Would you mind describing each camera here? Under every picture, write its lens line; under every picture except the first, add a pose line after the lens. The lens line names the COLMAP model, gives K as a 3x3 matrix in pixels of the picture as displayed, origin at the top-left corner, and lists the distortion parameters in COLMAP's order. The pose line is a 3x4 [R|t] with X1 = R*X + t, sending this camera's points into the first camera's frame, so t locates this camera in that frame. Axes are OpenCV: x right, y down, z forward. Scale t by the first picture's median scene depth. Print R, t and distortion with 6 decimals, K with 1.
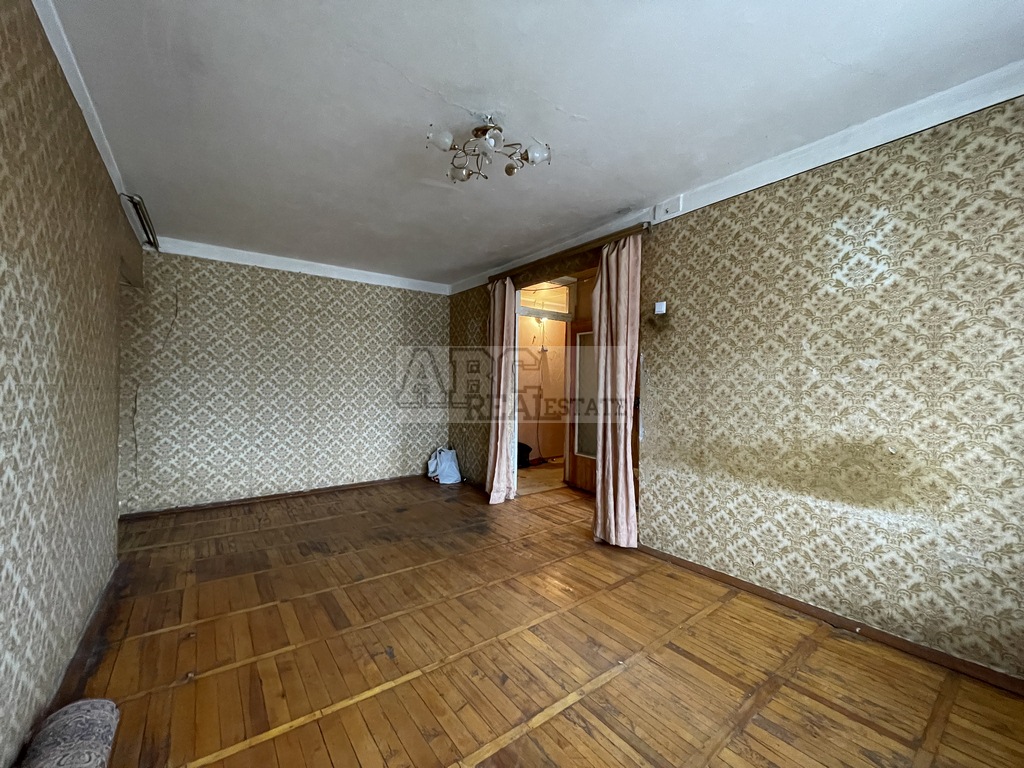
lens RADIAL K [[412.6, 0, 513.1], [0, 412.6, 387.9], [0, 0, 1]] dist [-0.003959, -0.000041]
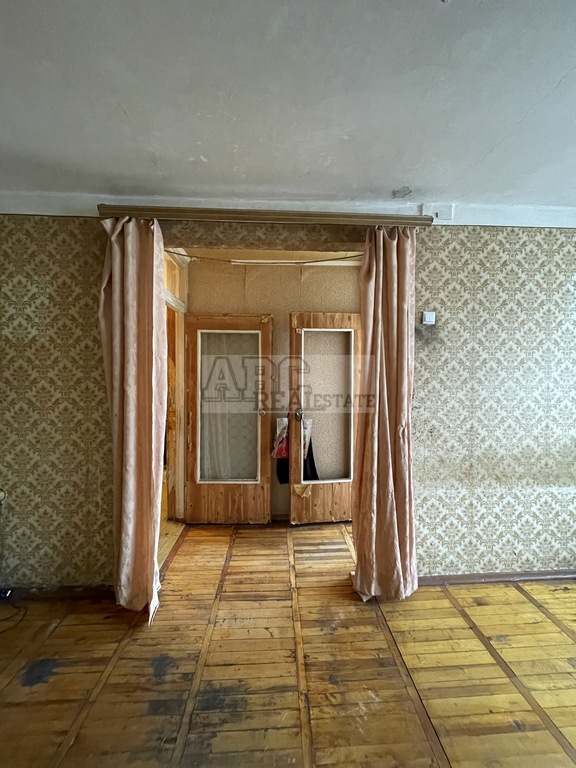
lens RADIAL K [[309.4, 0, 286.7], [0, 309.4, 385.4], [0, 0, 1]] dist [-0.003959, -0.000041]
pose [[0.557892, -0.028803, 0.829413, -0.440296], [0.012813, 0.999577, 0.026093, -0.071580], [-0.829814, -0.003930, 0.558026, 0.963475]]
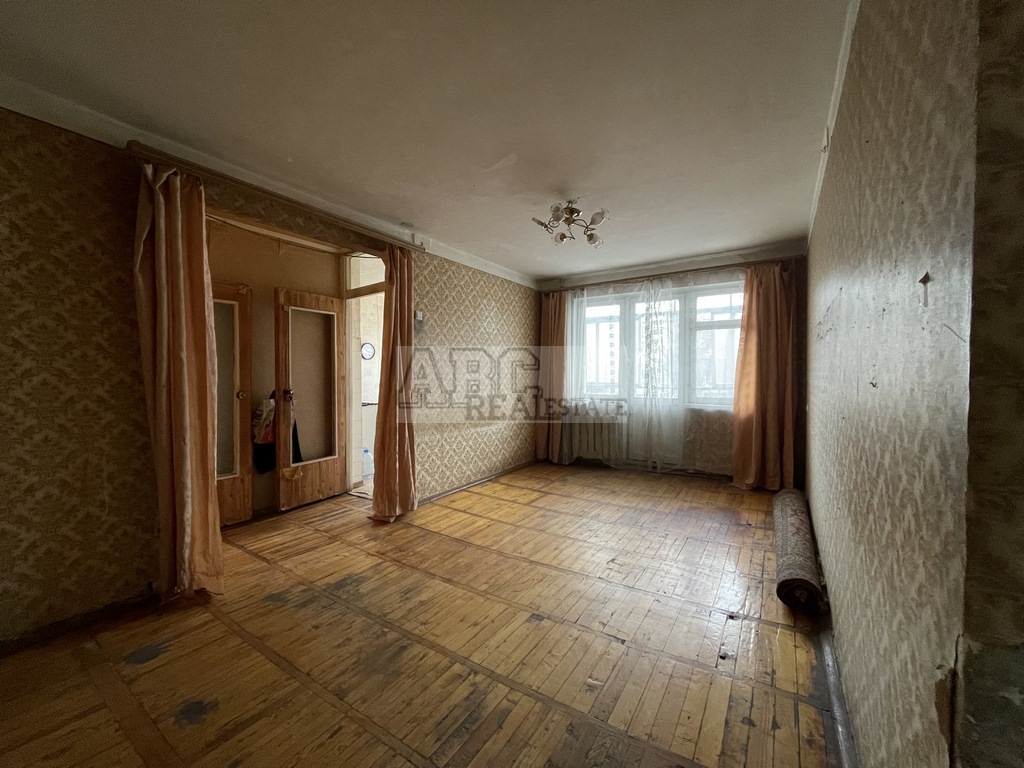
lens RADIAL K [[412.6, 0, 516.7], [0, 412.6, 385.9], [0, 0, 1]] dist [-0.003959, -0.000041]
pose [[-0.346941, -0.033348, 0.937294, -1.082062], [0.005650, 0.999275, 0.037645, -0.020596], [-0.937870, 0.018356, -0.346502, 1.281852]]
